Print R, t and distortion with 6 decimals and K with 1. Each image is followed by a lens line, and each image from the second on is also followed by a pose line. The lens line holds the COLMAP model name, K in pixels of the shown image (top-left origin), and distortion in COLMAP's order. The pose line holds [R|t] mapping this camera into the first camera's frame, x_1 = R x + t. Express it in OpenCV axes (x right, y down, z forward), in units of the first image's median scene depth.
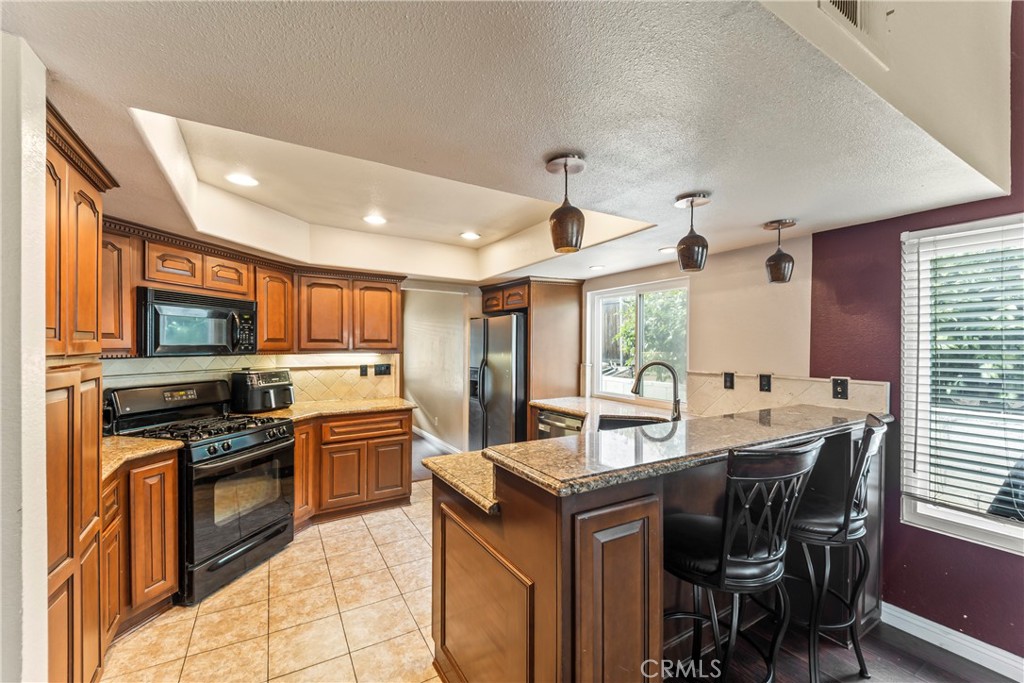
lens RADIAL K [[410.8, 0, 510.5], [0, 410.8, 348.2], [0, 0, 1]] dist [0.001605, -0.000546]
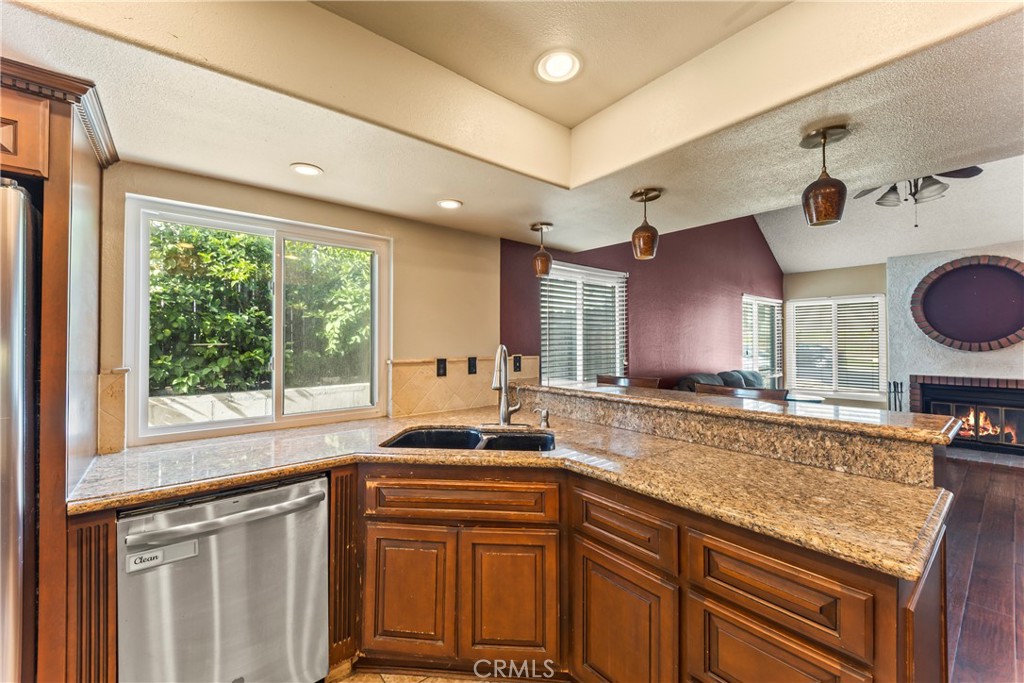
lens RADIAL K [[405.2, 0, 509.4], [0, 405.2, 340.0], [0, 0, 1]] dist [0.036226, -0.022727]
pose [[-0.129896, 0.003583, 0.991521, -0.359653], [0.007955, 0.999965, -0.002571, 0.020361], [-0.991496, 0.007553, -0.129920, 0.913975]]
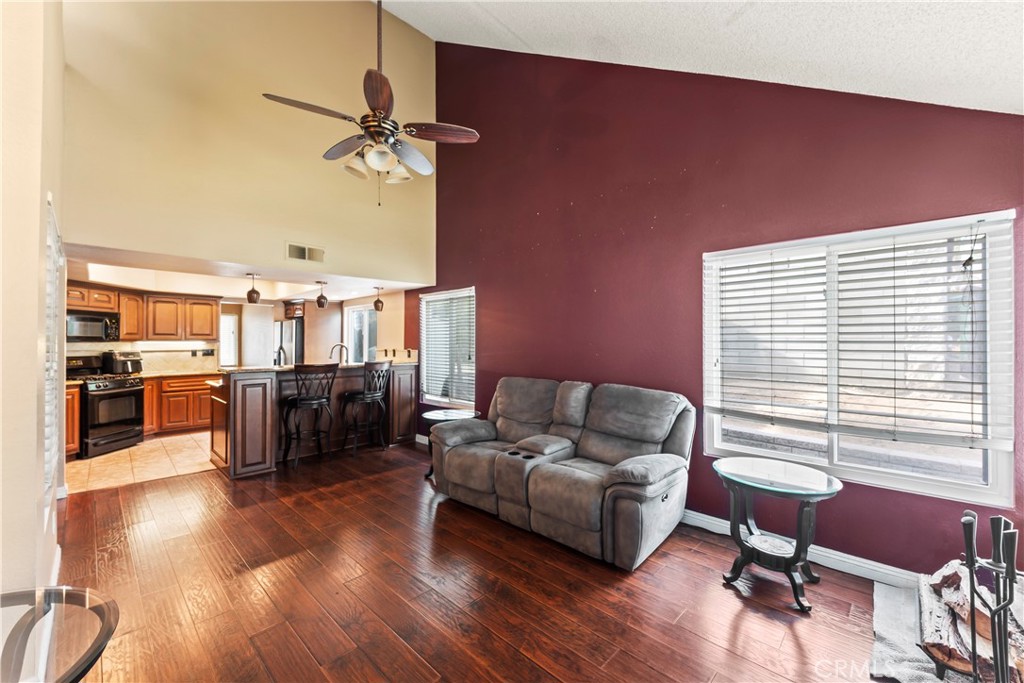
lens RADIAL K [[405.2, 0, 509.4], [0, 405.2, 340.0], [0, 0, 1]] dist [0.036226, -0.022727]
pose [[0.968417, -0.001473, 0.249330, 0.595155], [0.004296, 0.999933, -0.010780, 0.035095], [-0.249297, 0.011510, 0.968359, -1.184013]]
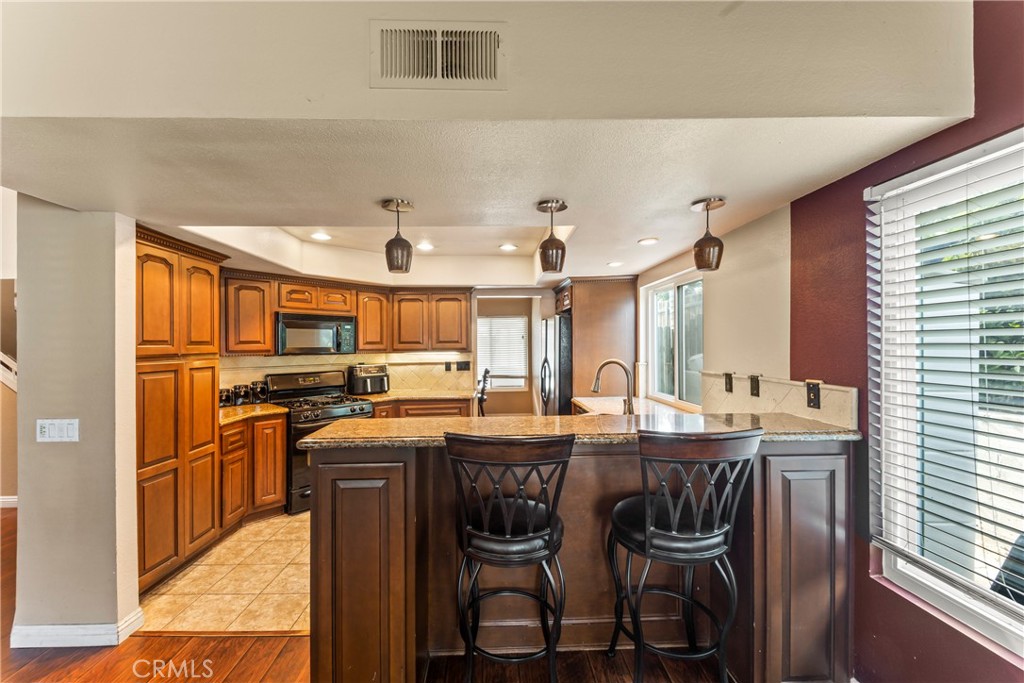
lens RADIAL K [[412.2, 0, 506.6], [0, 412.2, 342.1], [0, 0, 1]] dist [0.014687, -0.010083]
pose [[0.873806, -0.015528, -0.486027, 0.517681], [0.009642, 0.999847, -0.014607, 0.002595], [0.486180, 0.008078, 0.873822, 0.017353]]
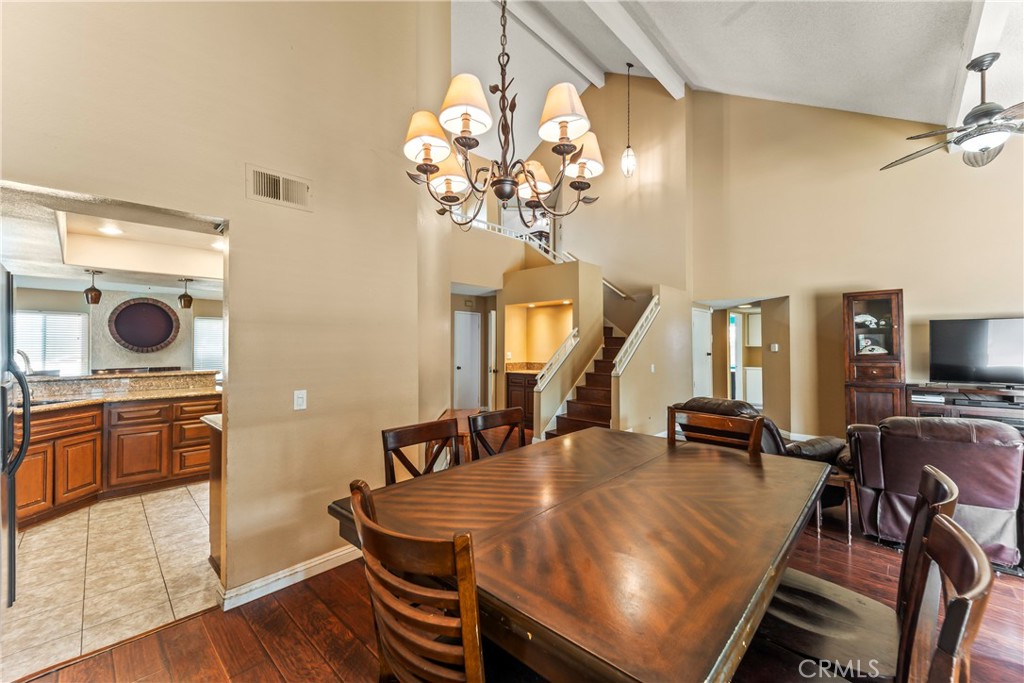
lens RADIAL K [[412.2, 0, 506.6], [0, 412.2, 342.1], [0, 0, 1]] dist [0.014687, -0.010083]
pose [[-0.967793, -0.010580, -0.251526, -0.677431], [-0.008719, 0.999926, -0.008513, 0.006212], [0.251597, -0.006046, -0.967813, 2.221624]]
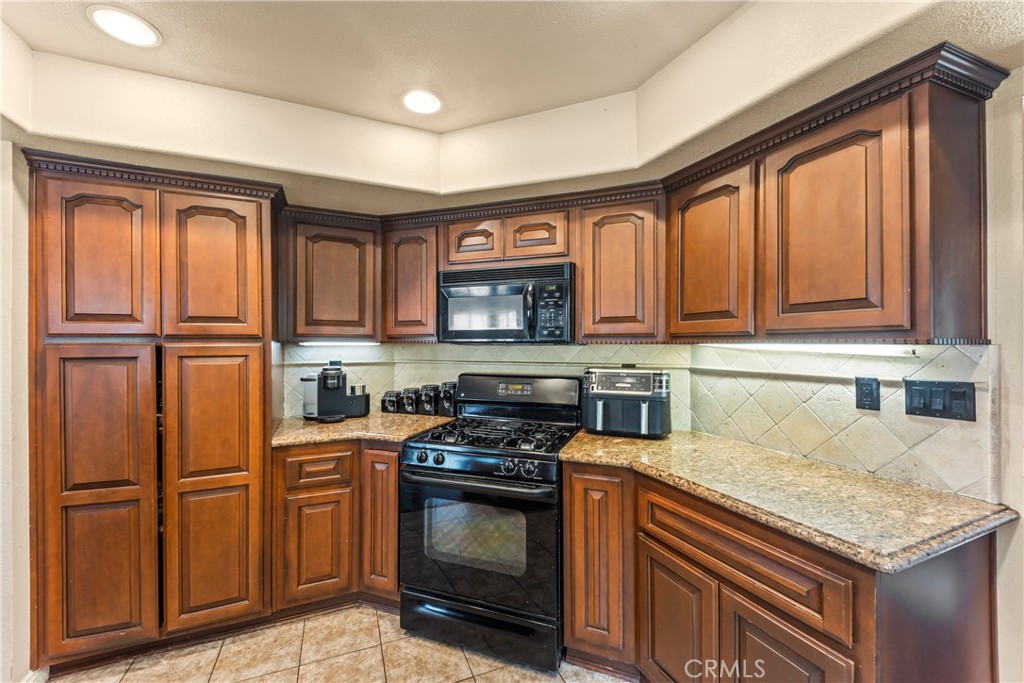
lens RADIAL K [[405.2, 0, 509.4], [0, 405.2, 340.0], [0, 0, 1]] dist [0.036226, -0.022727]
pose [[-0.128470, -0.014449, -0.991608, 0.041529], [-0.006530, 0.999885, -0.013724, 0.020473], [0.991692, 0.004712, -0.128549, 0.979423]]
